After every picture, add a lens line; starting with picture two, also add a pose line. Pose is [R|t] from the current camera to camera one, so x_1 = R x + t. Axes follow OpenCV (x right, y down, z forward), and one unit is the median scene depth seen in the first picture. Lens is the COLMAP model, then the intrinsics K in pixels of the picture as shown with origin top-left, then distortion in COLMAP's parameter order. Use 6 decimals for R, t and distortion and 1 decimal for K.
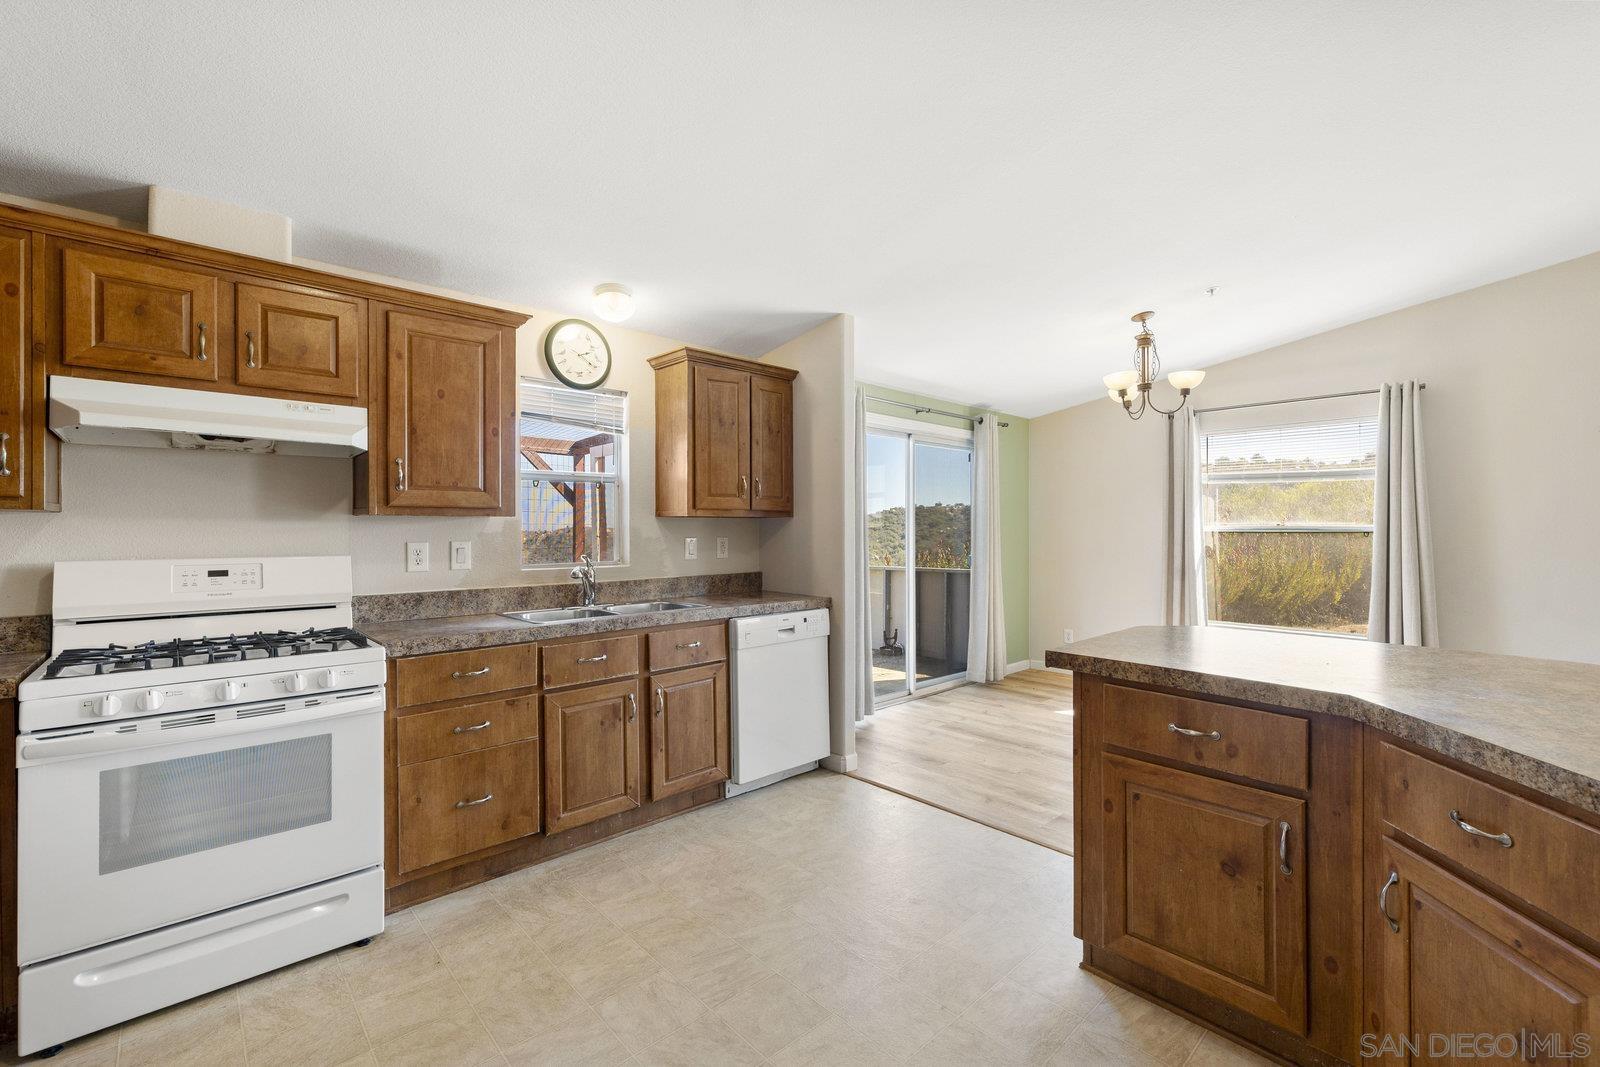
lens RADIAL K [[665.8, 0, 801.3], [0, 665.8, 526.9], [0, 0, 1]] dist [0.000140, -0.000107]
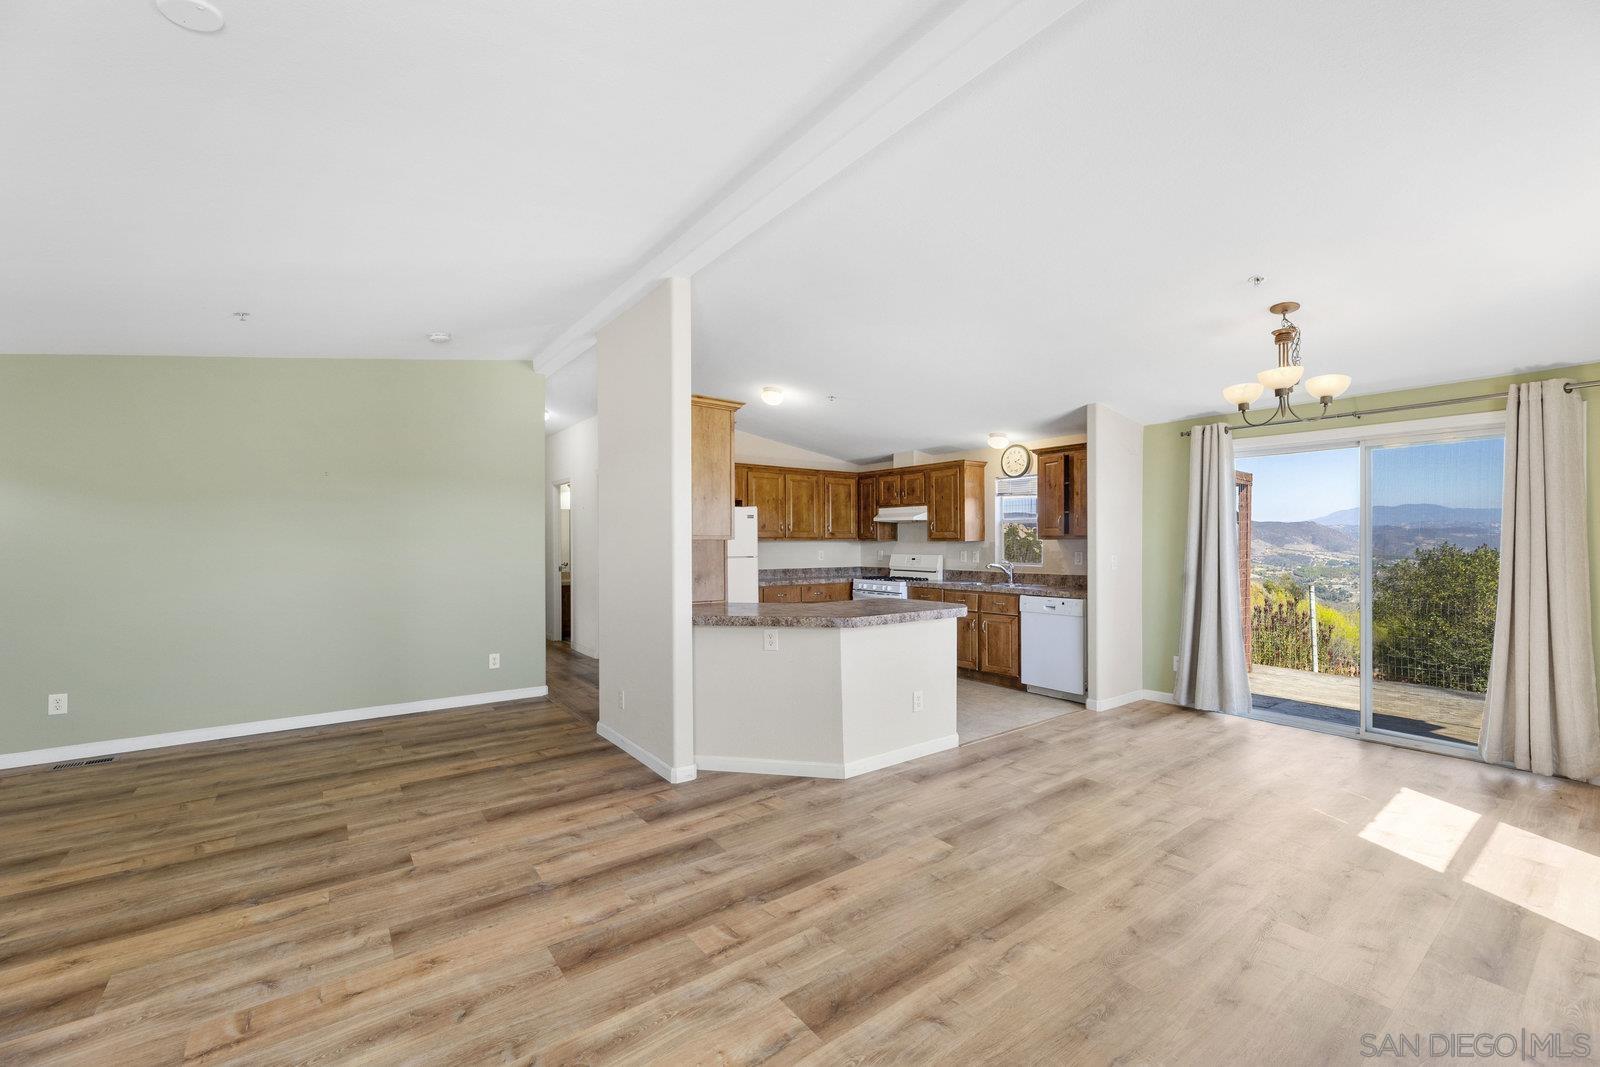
lens RADIAL K [[637.2, 0, 801.3], [0, 637.2, 541.4], [0, 0, 1]] dist [-0.002598, -0.000104]
pose [[-0.109941, 0.002317, -0.993935, 1.947126], [0.010957, 0.999939, 0.001119, -0.024476], [0.993878, -0.010768, -0.109959, 0.641952]]
